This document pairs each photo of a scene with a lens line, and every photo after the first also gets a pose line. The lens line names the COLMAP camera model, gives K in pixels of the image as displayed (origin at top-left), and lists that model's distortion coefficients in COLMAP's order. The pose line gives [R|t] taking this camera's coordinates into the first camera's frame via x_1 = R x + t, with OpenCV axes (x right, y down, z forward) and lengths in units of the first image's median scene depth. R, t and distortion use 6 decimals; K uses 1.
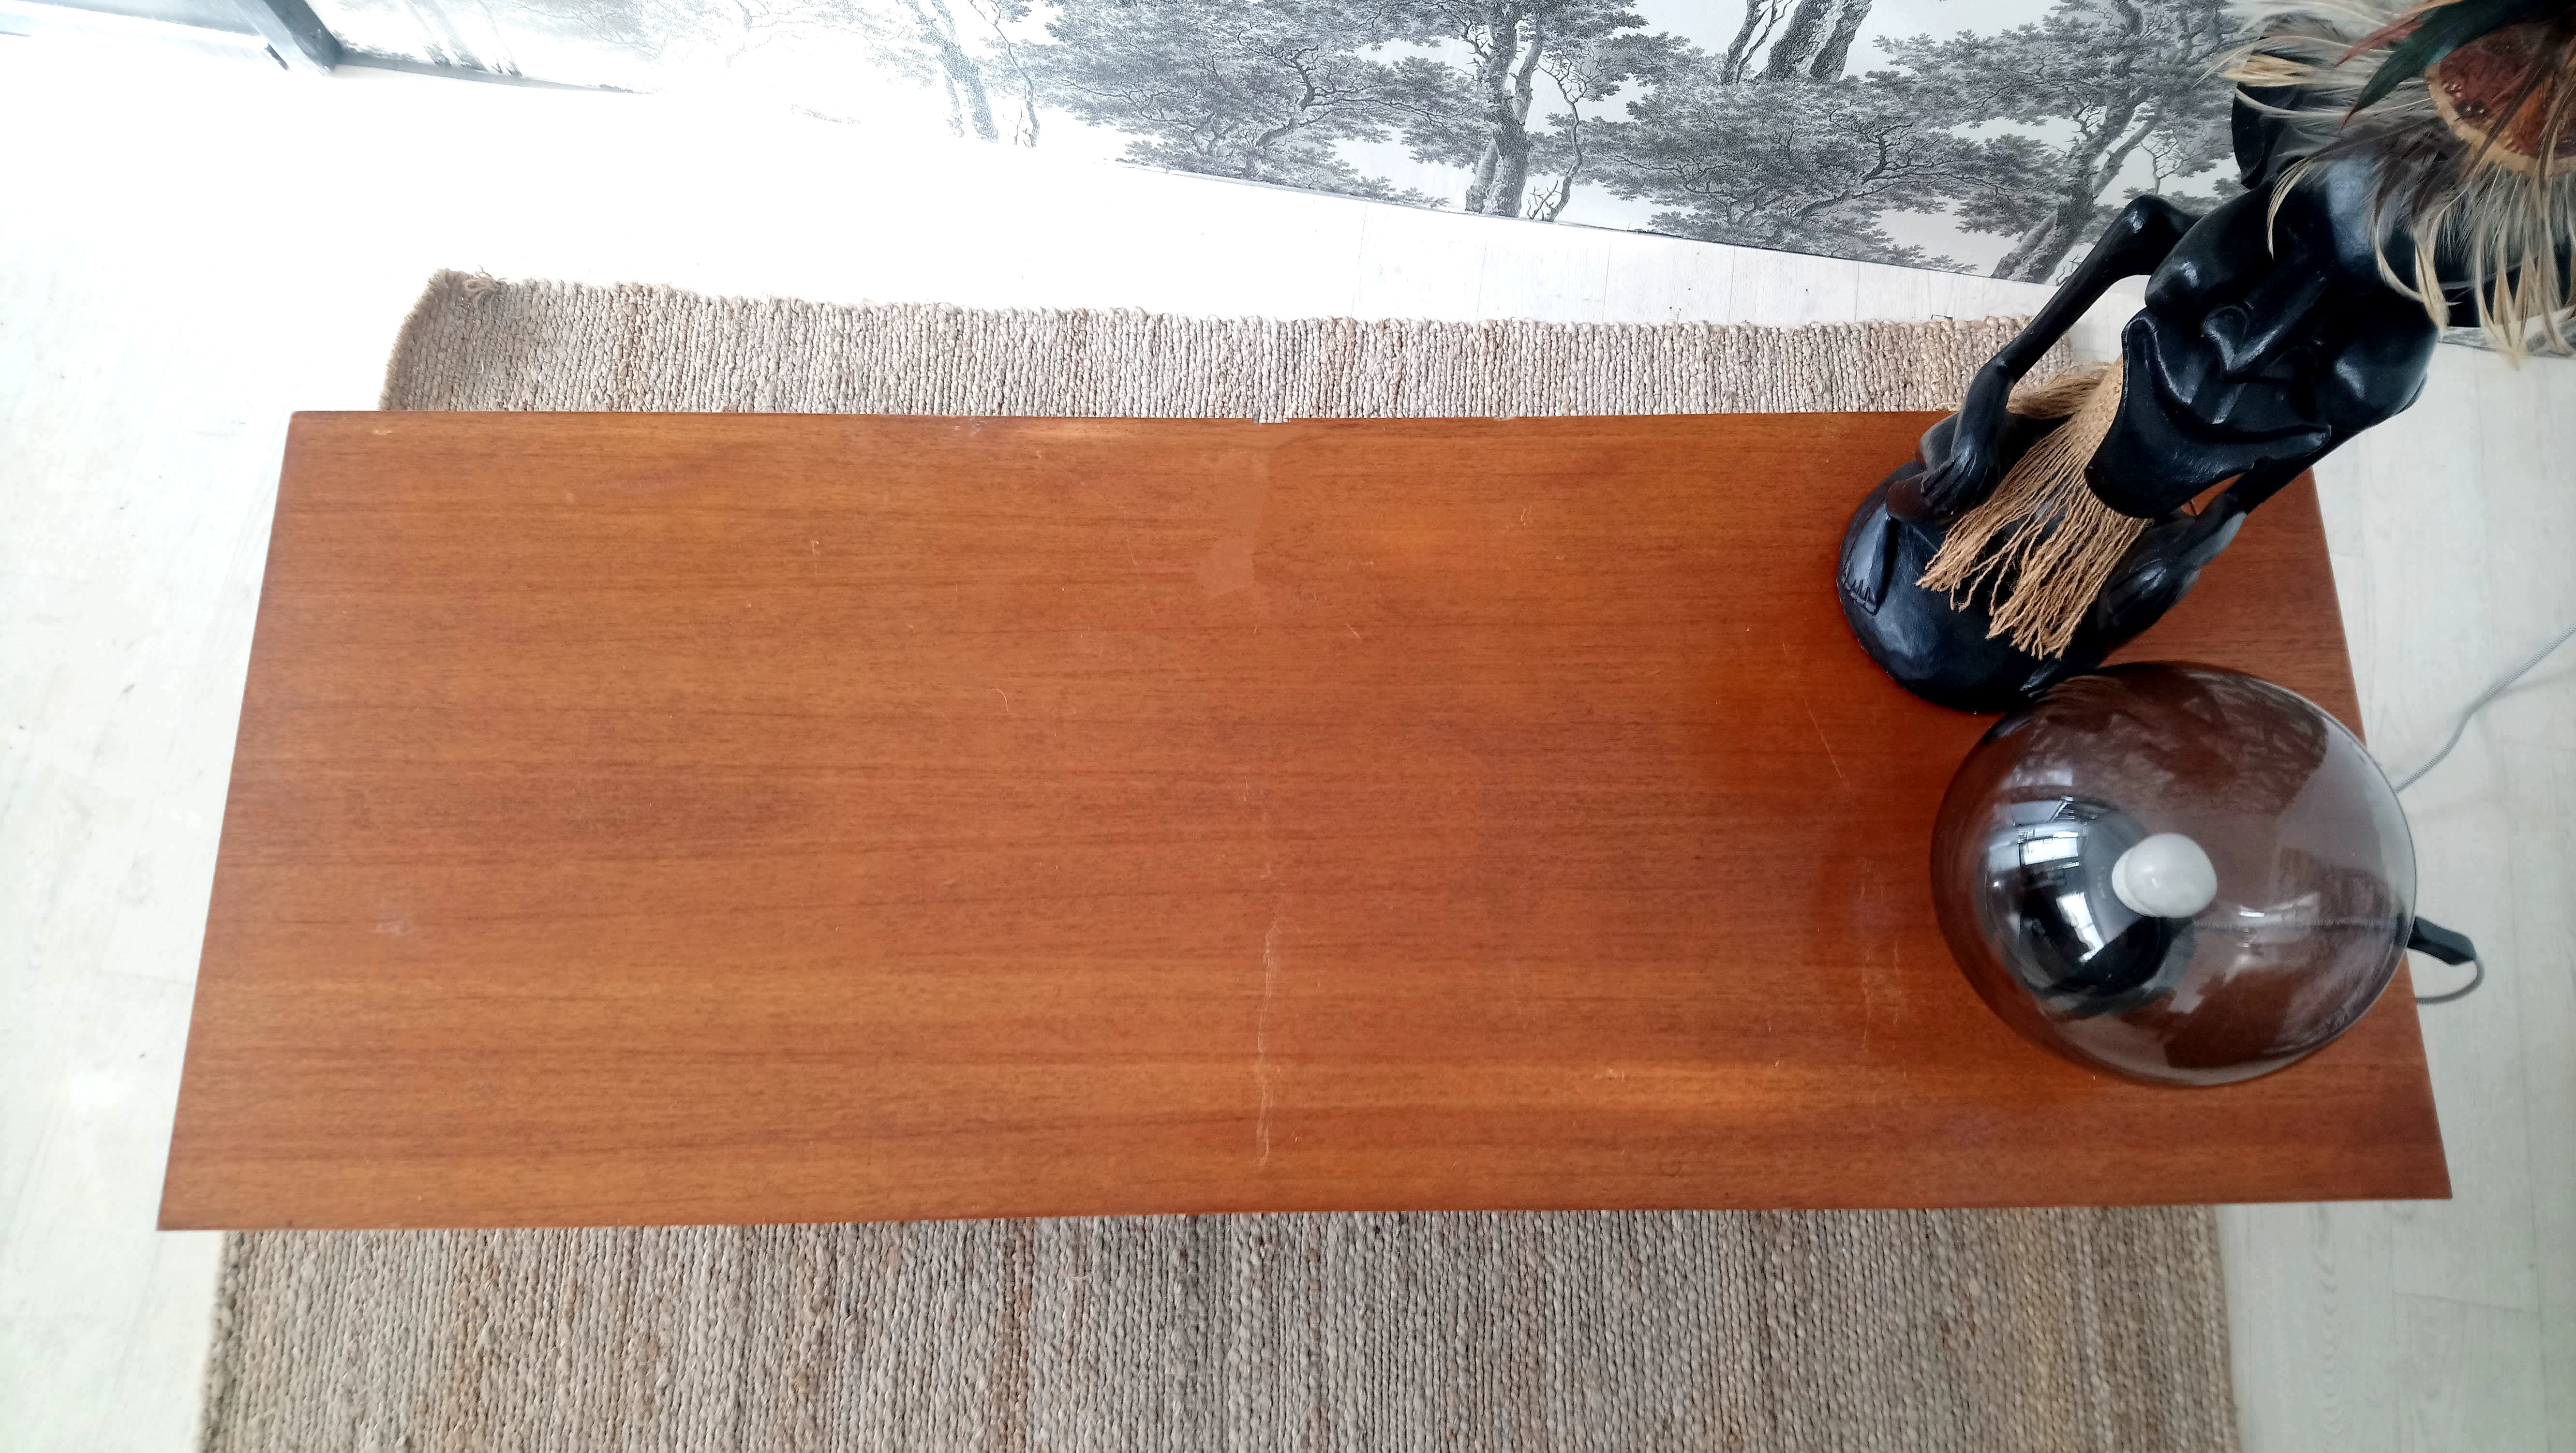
lens RADIAL K [[1694.6, 0, 1340.1], [0, 1694.6, 769.3], [0, 0, 1]] dist [0.026517, 0.015667]
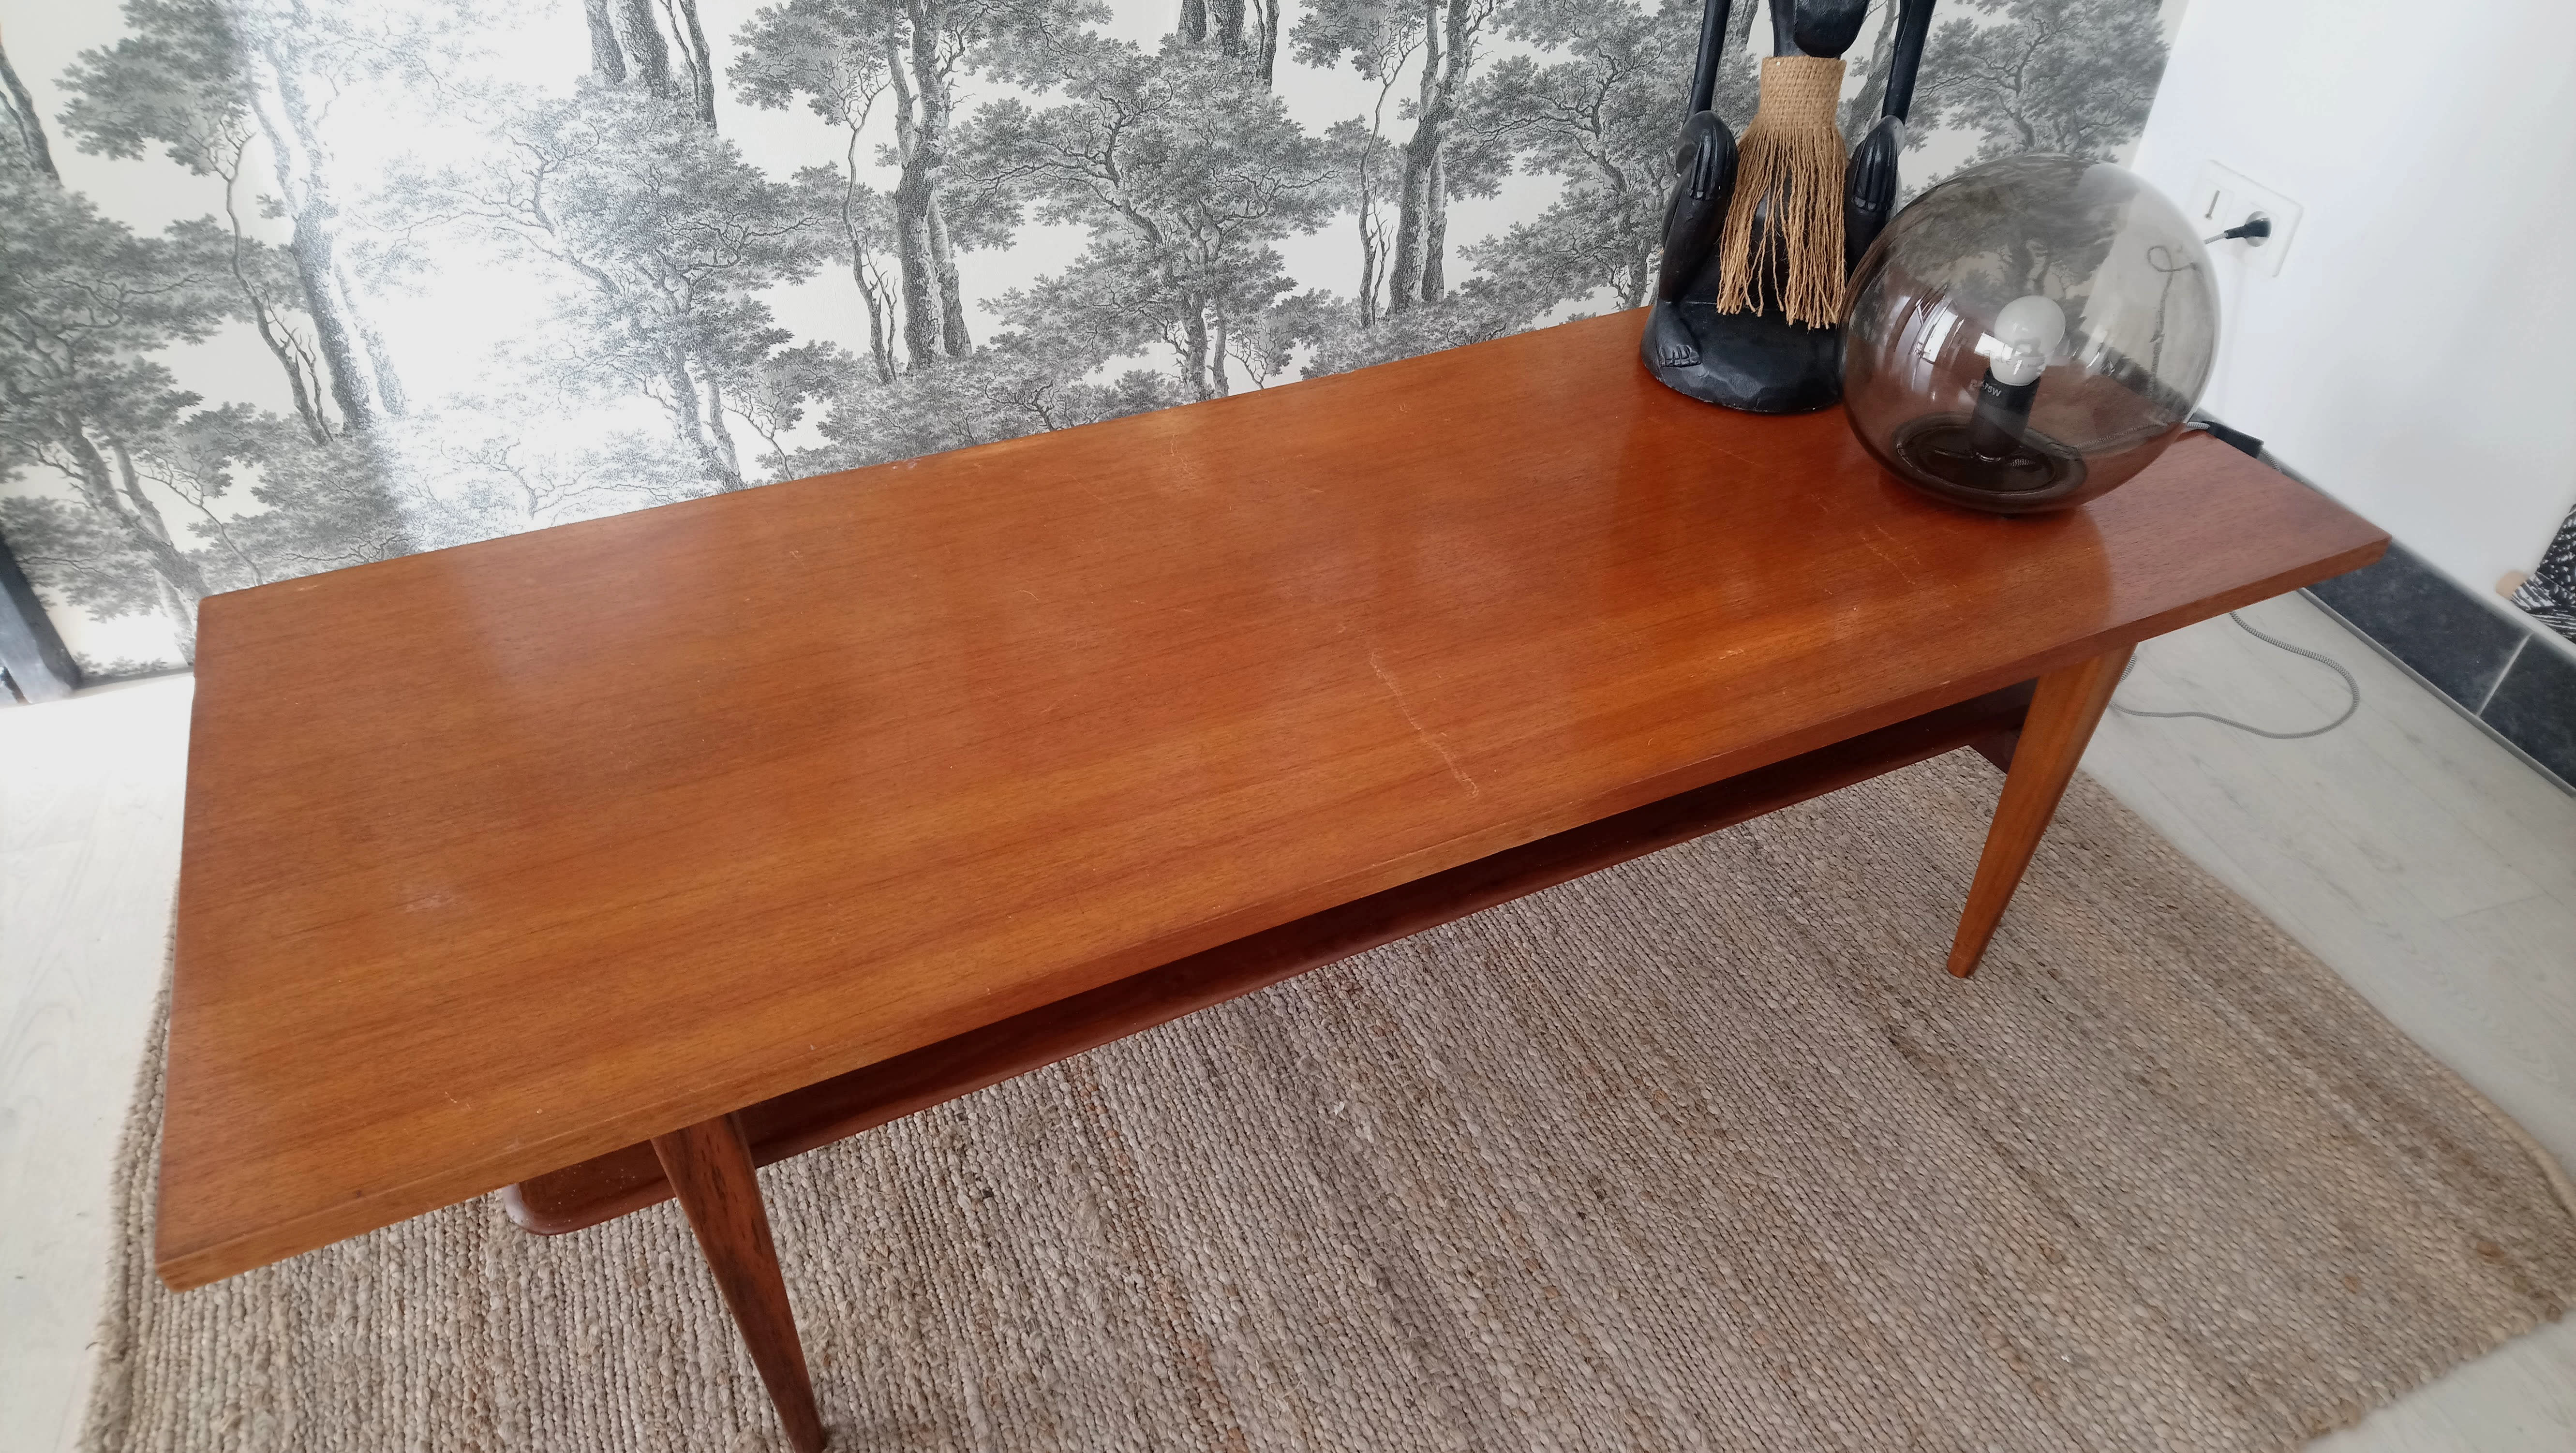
lens RADIAL K [[1694.6, 0, 1350.2], [0, 1694.6, 744.5], [0, 0, 1]] dist [0.026517, 0.015667]
pose [[0.897818, -0.277370, 0.342037, -0.314976], [0.426898, 0.738835, -0.521422, 0.499800], [-0.108082, 0.614156, 0.781748, 0.195717]]
